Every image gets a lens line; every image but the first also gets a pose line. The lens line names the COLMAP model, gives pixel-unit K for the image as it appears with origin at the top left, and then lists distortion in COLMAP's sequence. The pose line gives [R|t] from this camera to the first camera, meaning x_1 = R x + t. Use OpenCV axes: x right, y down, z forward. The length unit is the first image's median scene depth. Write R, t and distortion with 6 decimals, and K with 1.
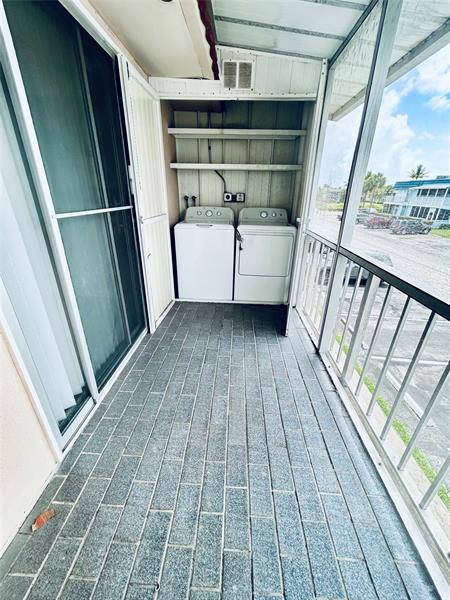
lens RADIAL K [[244.8, 0, 227.7], [0, 244.8, 301.9], [0, 0, 1]] dist [-0.000816, -0.000040]
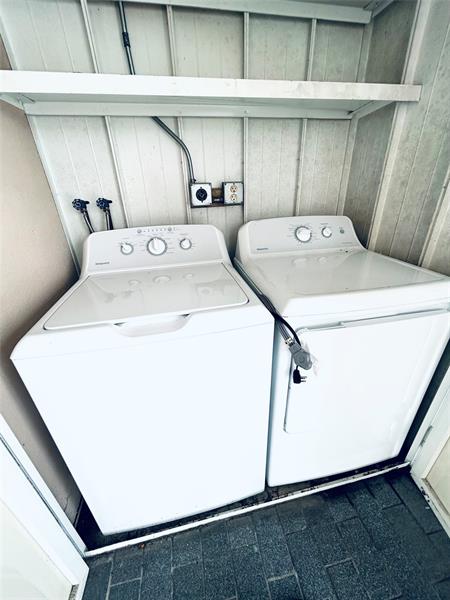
lens RADIAL K [[244.8, 0, 223.8], [0, 244.8, 298.8], [0, 0, 1]] dist [-0.000816, -0.000040]
pose [[0.968726, -0.153738, 0.194768, -0.062071], [0.146443, 0.987883, 0.051401, -0.287709], [-0.200310, -0.021271, 0.979502, 0.629657]]
